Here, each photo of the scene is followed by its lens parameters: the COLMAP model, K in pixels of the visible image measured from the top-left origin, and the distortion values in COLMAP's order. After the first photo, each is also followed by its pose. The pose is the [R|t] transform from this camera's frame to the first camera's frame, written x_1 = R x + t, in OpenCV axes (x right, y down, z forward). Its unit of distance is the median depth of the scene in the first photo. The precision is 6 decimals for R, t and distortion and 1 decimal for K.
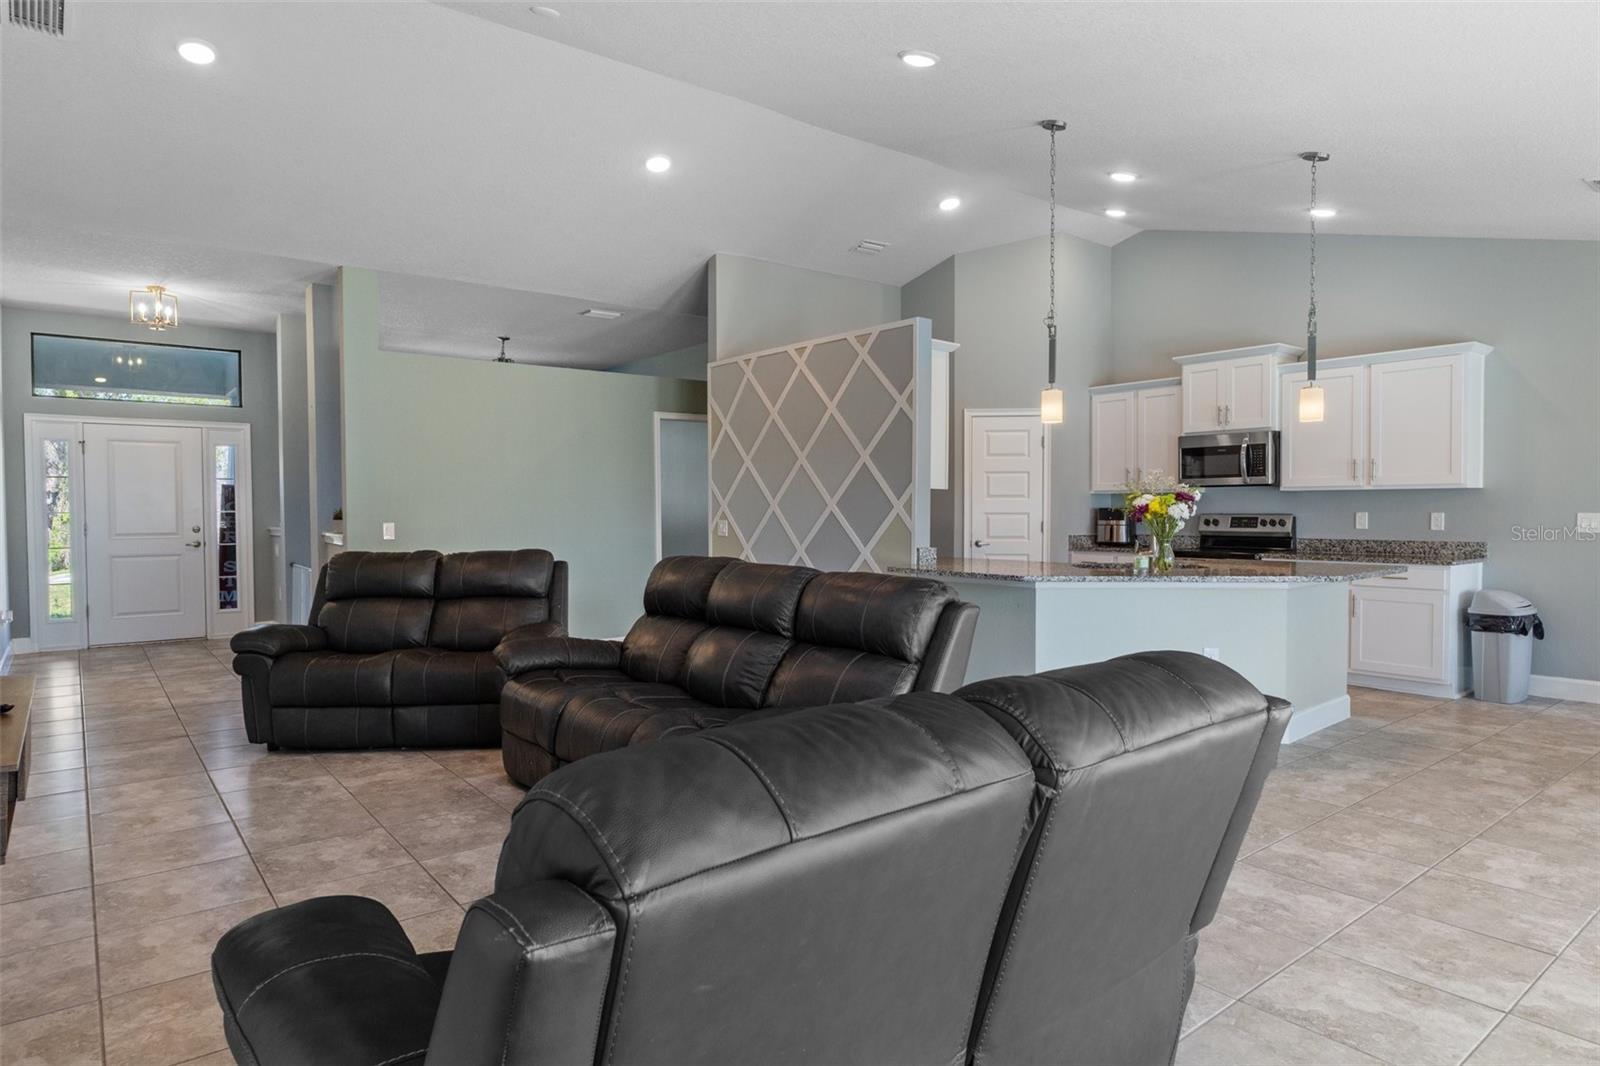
lens RADIAL K [[933.8, 0, 800.0], [0, 933.8, 533.0], [0, 0, 1]] dist [-0.001483, 0.000737]
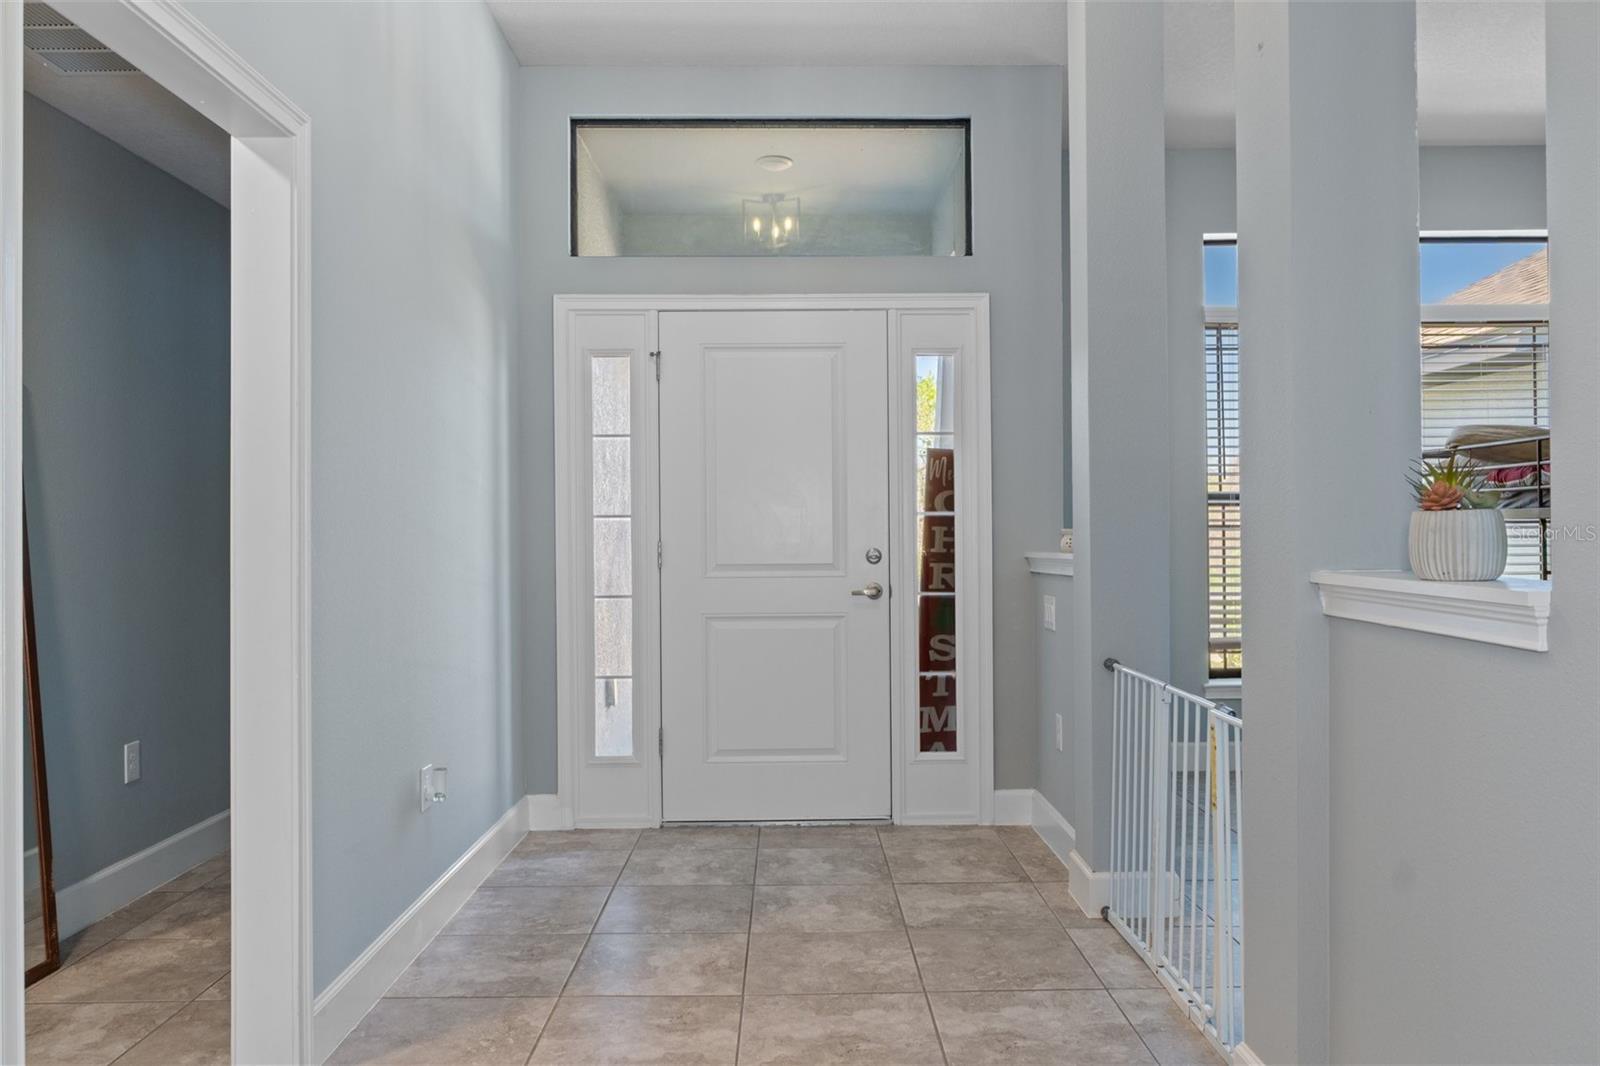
lens RADIAL K [[1153.6, 0, 800.0], [0, 1153.6, 533.0], [0, 0, 1]] dist [-0.000590, -0.000090]
pose [[0.790426, -0.006633, -0.612521, -0.351119], [-0.012417, 0.999562, -0.026848, -0.000121], [0.612431, 0.028826, 0.789998, 0.562831]]
